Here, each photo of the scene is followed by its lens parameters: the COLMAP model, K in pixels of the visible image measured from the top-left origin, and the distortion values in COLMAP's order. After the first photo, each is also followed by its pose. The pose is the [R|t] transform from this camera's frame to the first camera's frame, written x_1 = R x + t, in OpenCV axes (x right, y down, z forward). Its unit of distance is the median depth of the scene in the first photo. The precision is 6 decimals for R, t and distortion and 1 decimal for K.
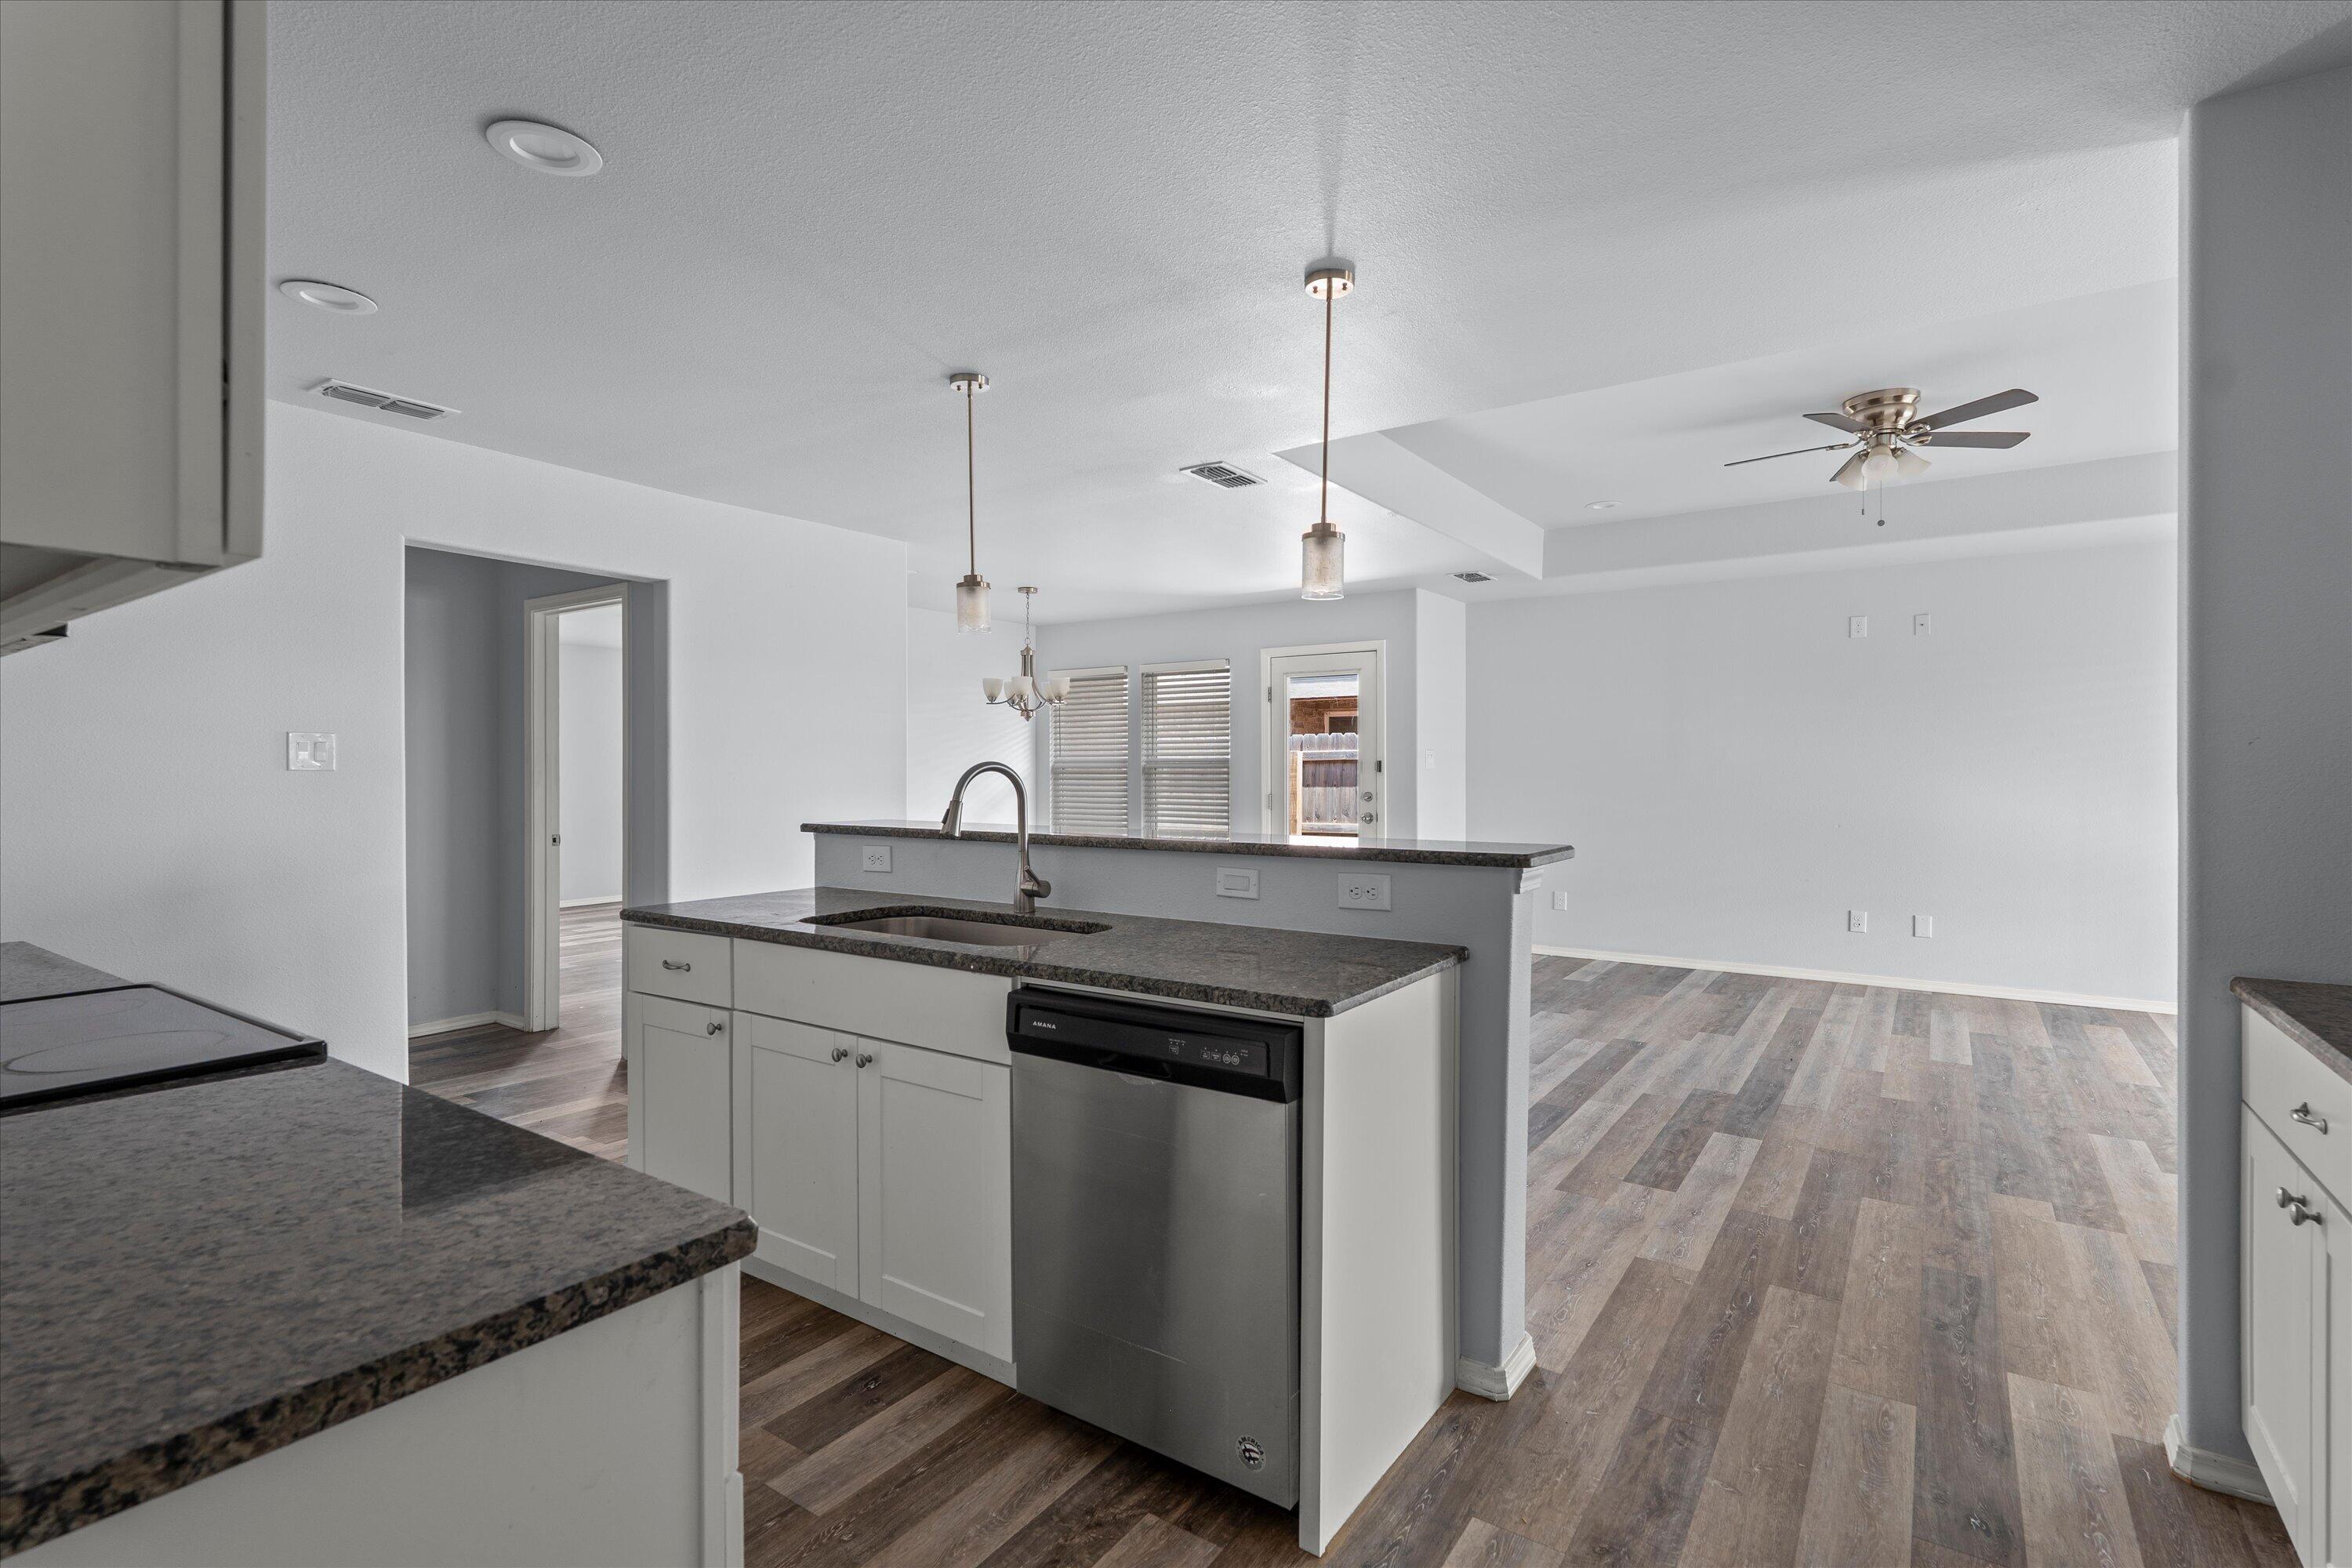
lens RADIAL K [[1094.7, 0, 1172.4], [0, 1094.7, 777.4], [0, 0, 1]] dist [0.002205, 0.000776]
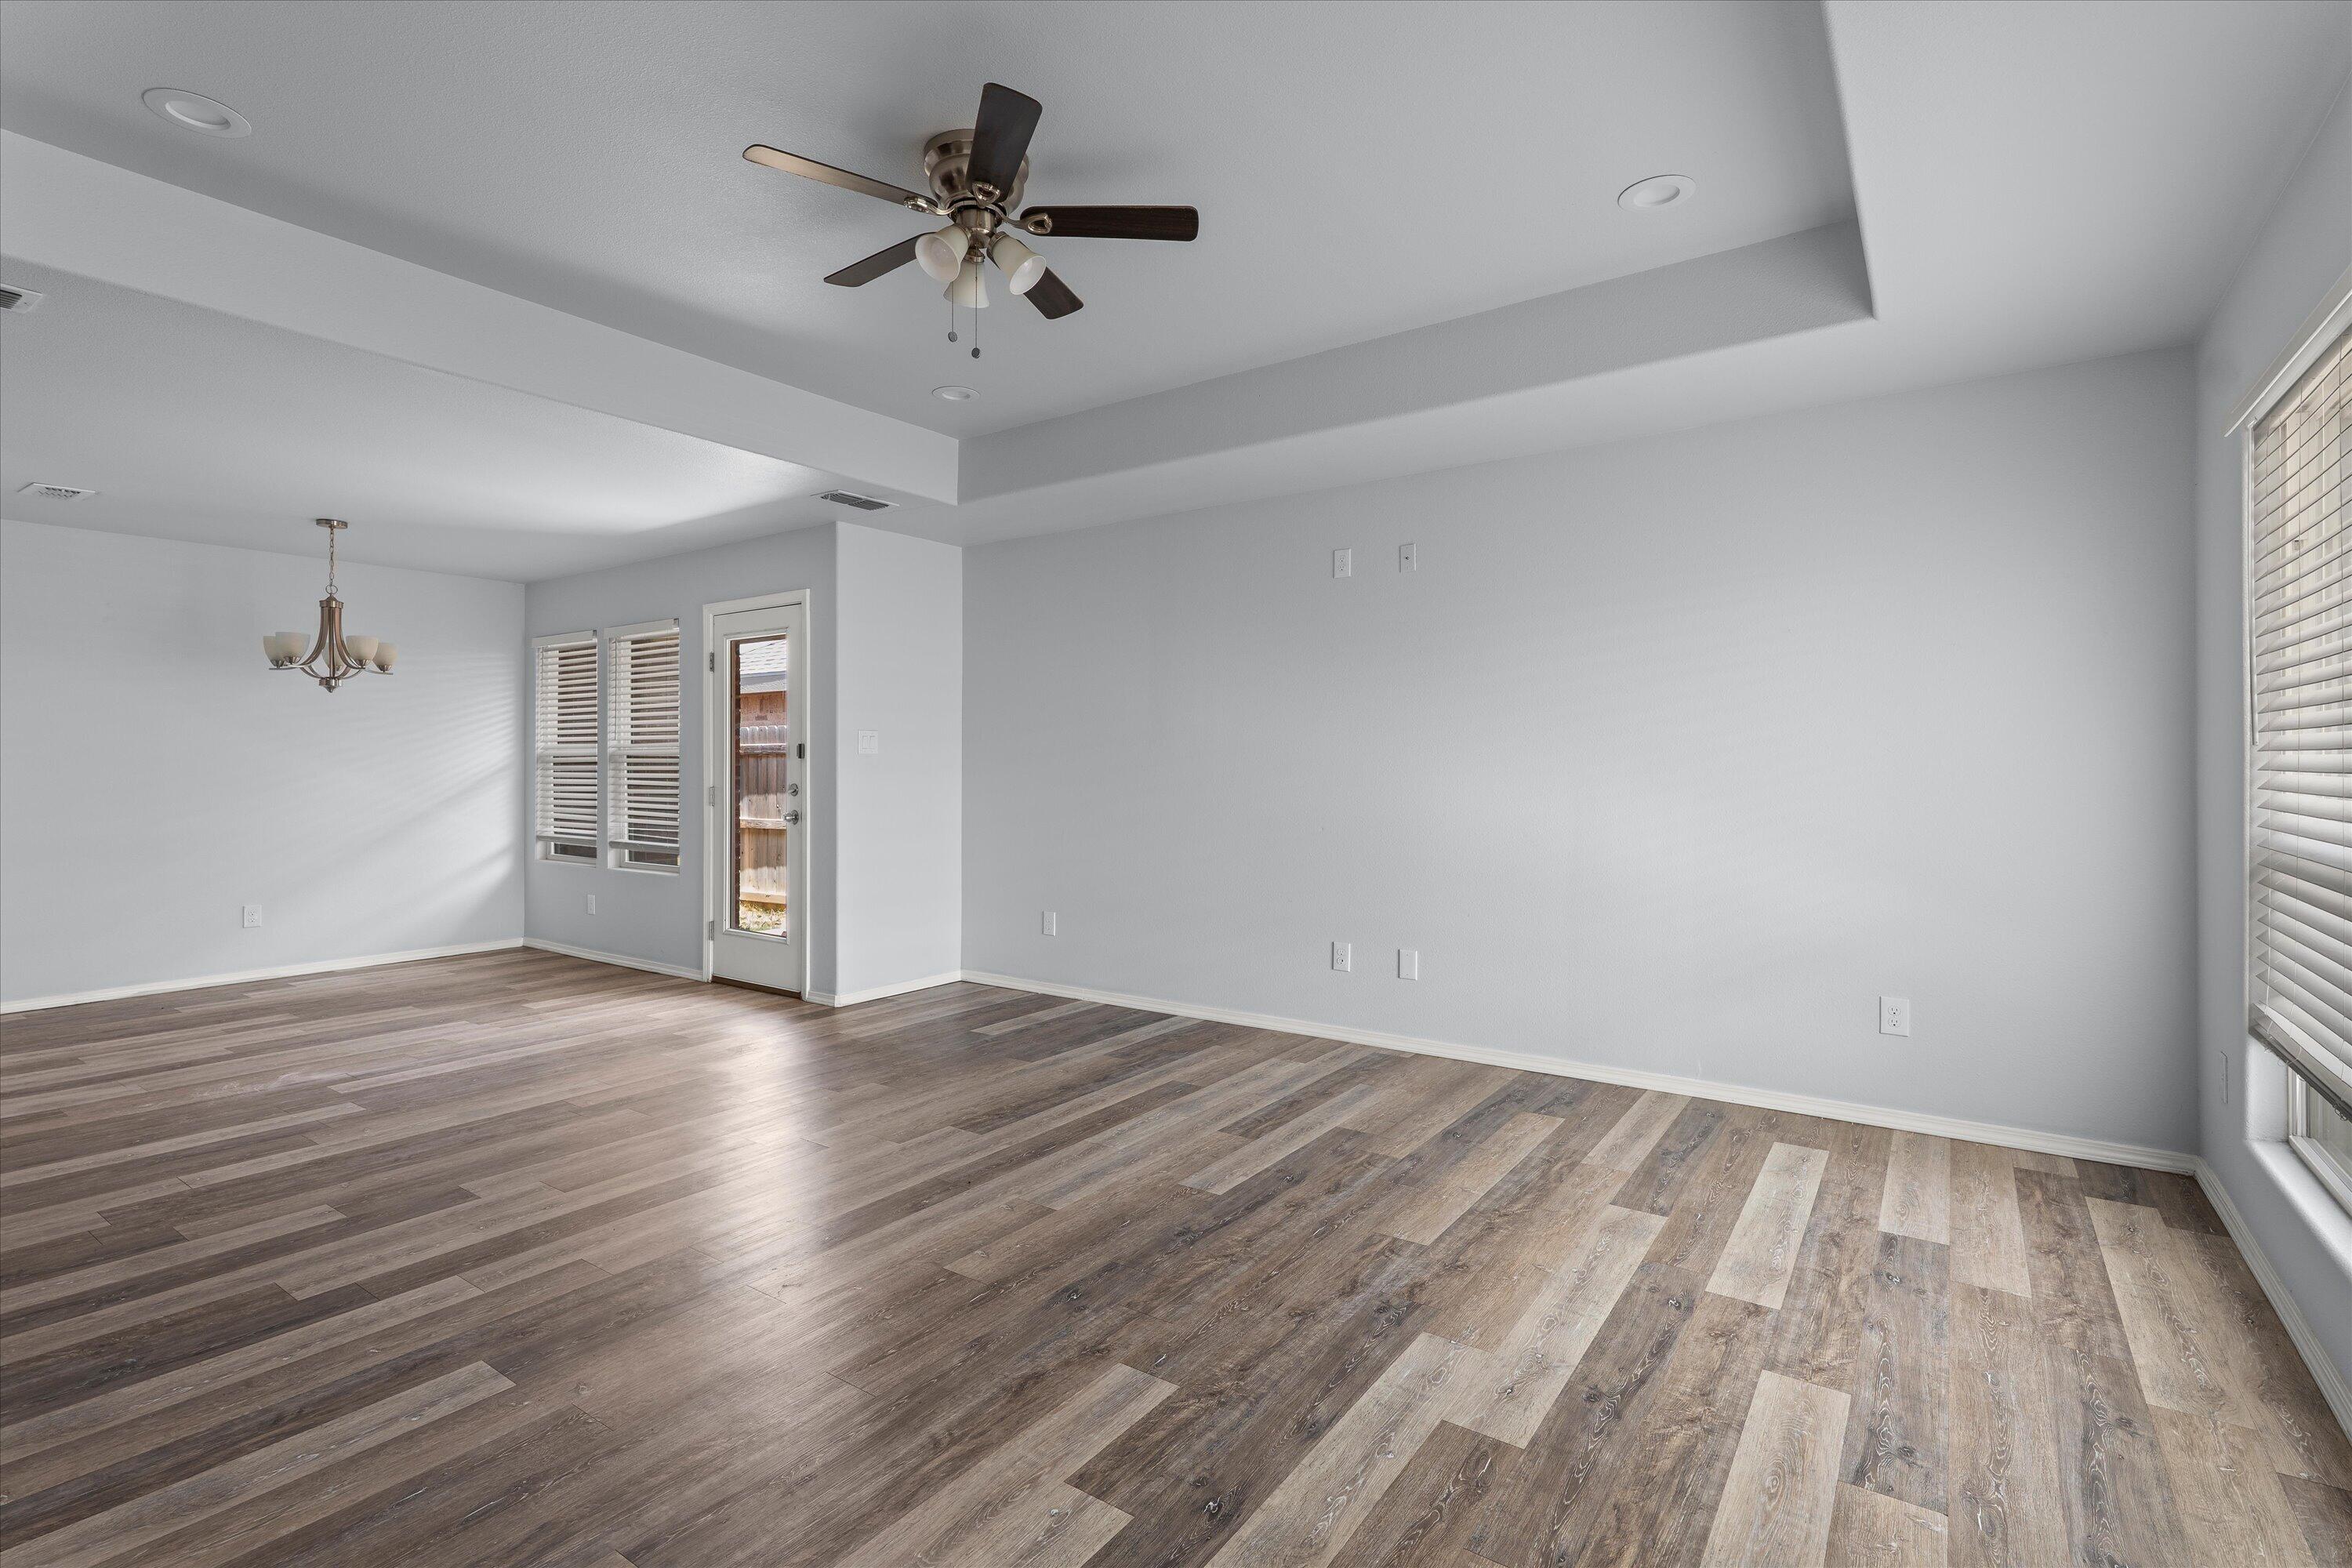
lens RADIAL K [[1094.7, 0, 1172.4], [0, 1094.7, 777.4], [0, 0, 1]] dist [0.002205, 0.000776]
pose [[0.999972, 0.000214, -0.007521, 0.738297], [-0.000196, 0.999997, 0.002441, 0.010162], [0.007522, -0.002440, 0.999969, 0.357791]]
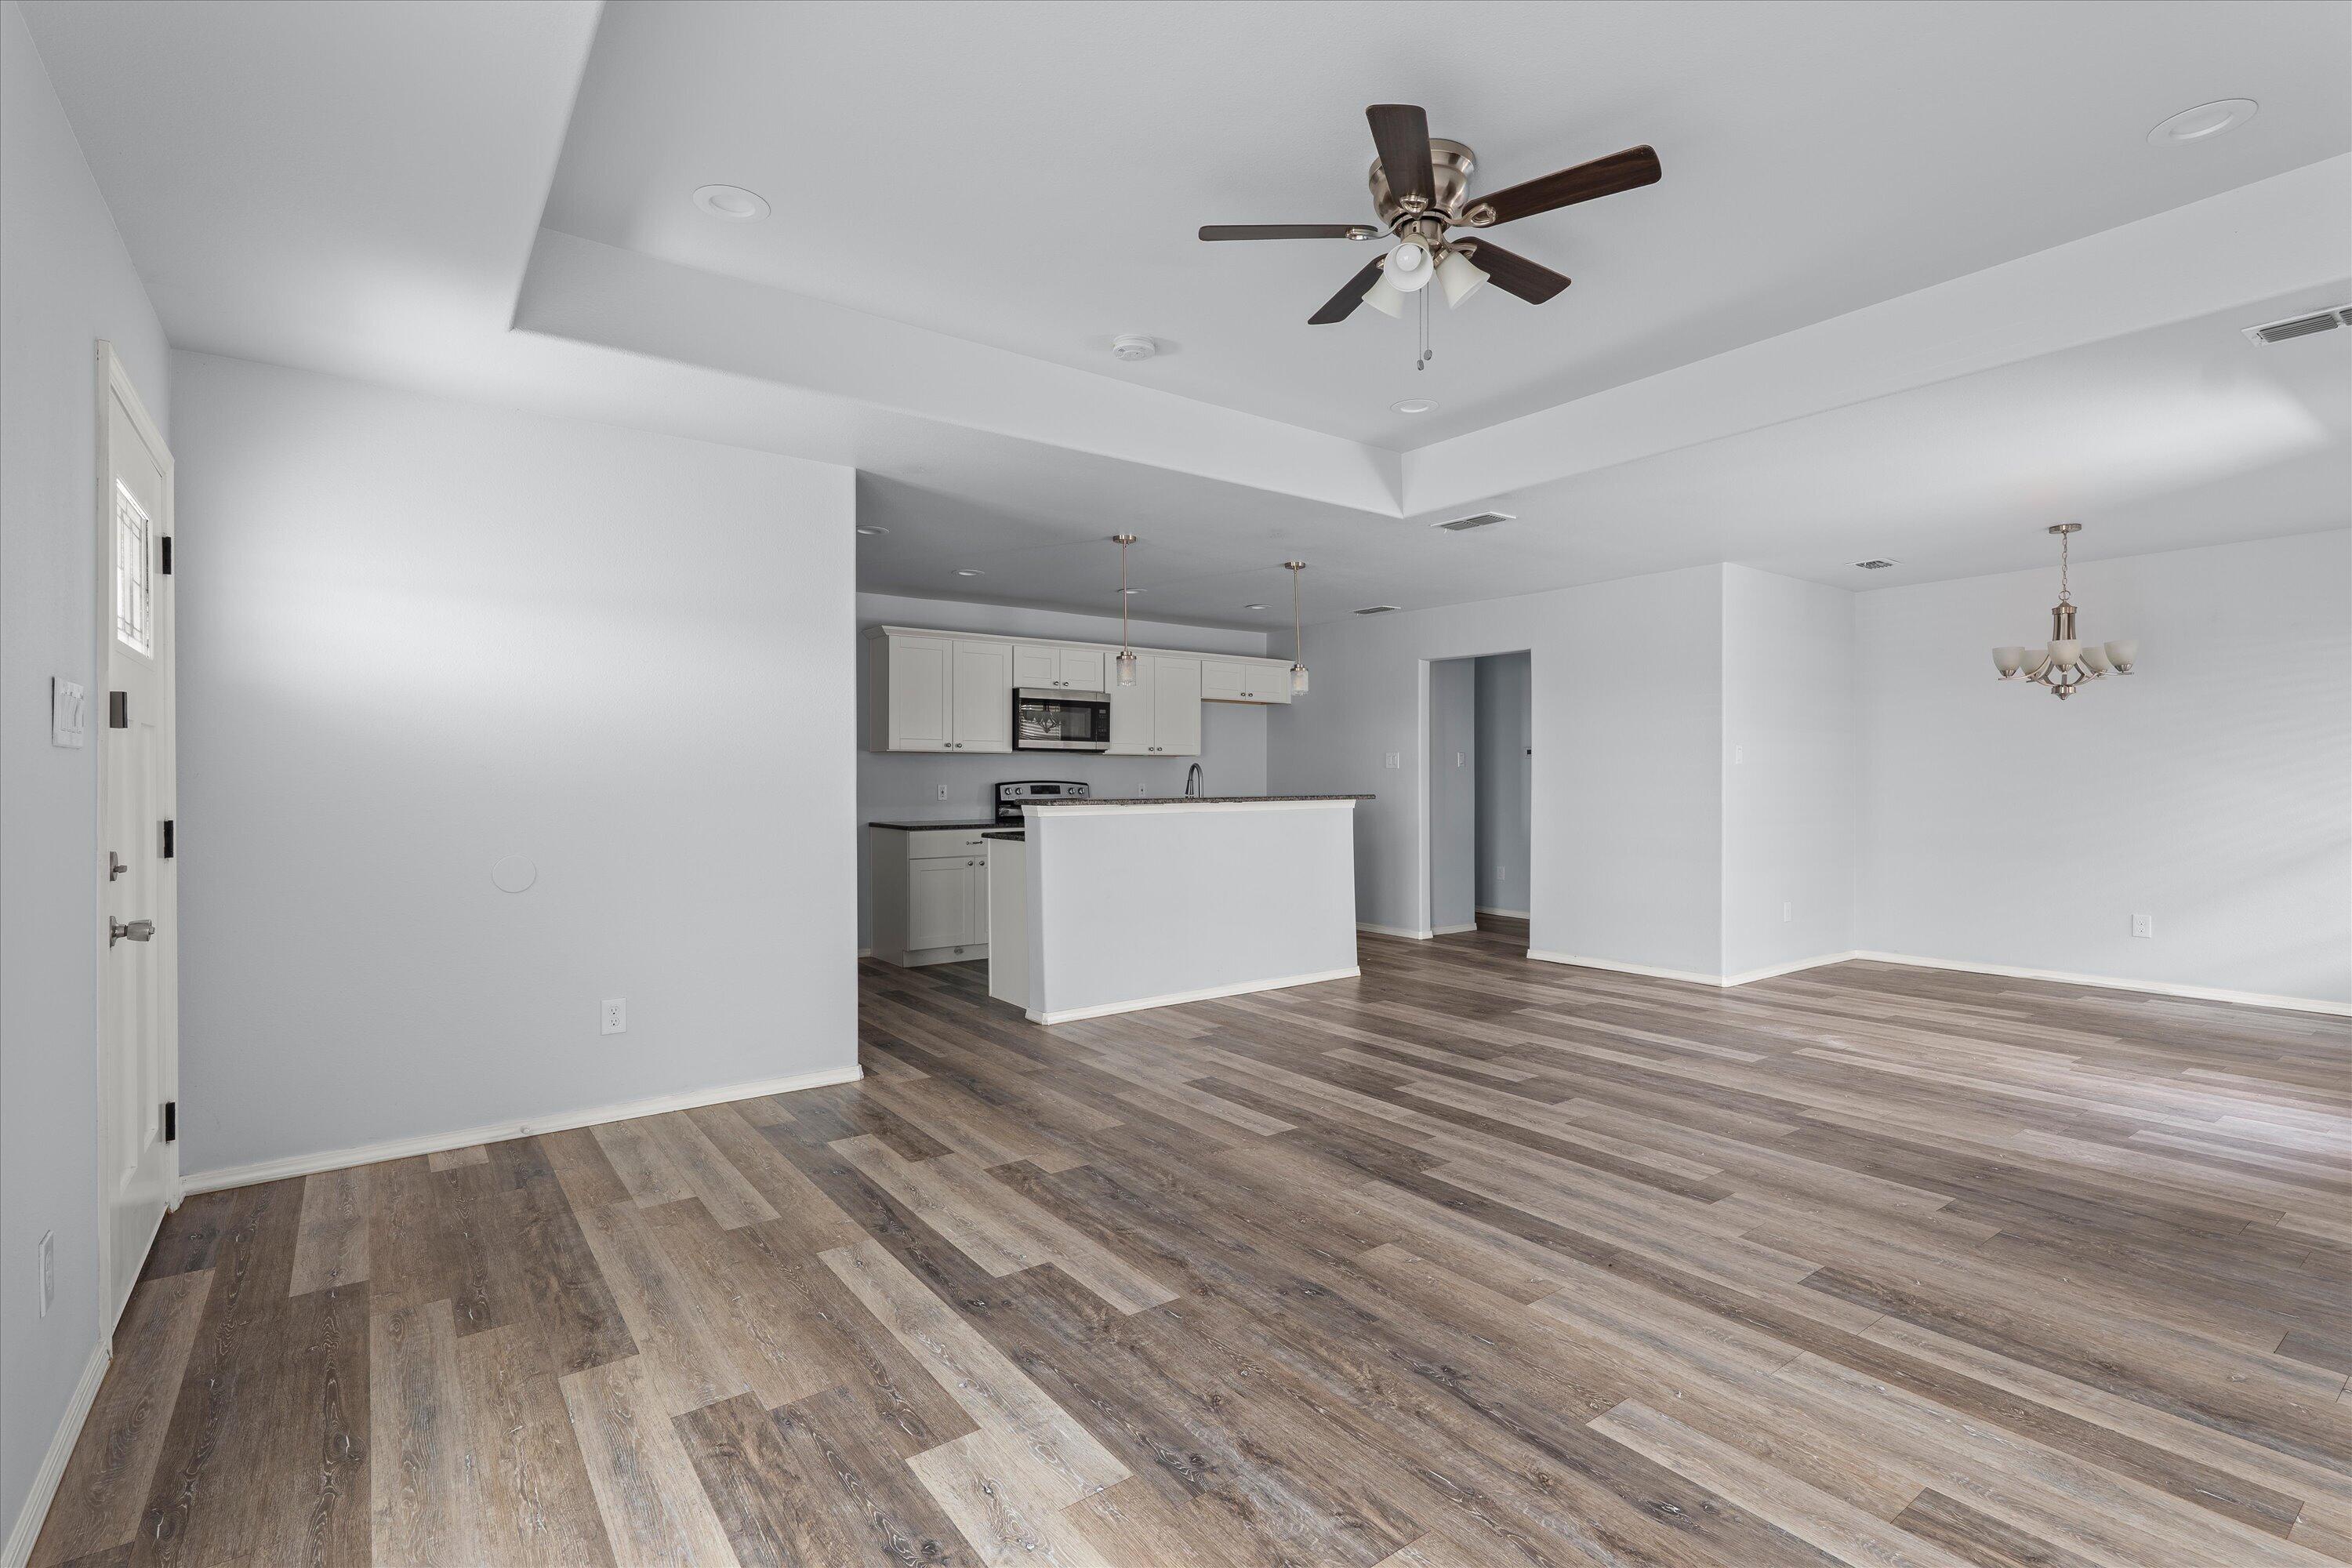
lens RADIAL K [[1091.9, 0, 1170.8], [0, 1091.9, 781.4], [0, 0, 1]] dist [0.006237, -0.004510]
pose [[-0.321139, 0.004623, -0.947021, 1.249190], [-0.003453, 0.999976, 0.006053, 0.004623], [0.947026, 0.005214, -0.321115, 1.028402]]
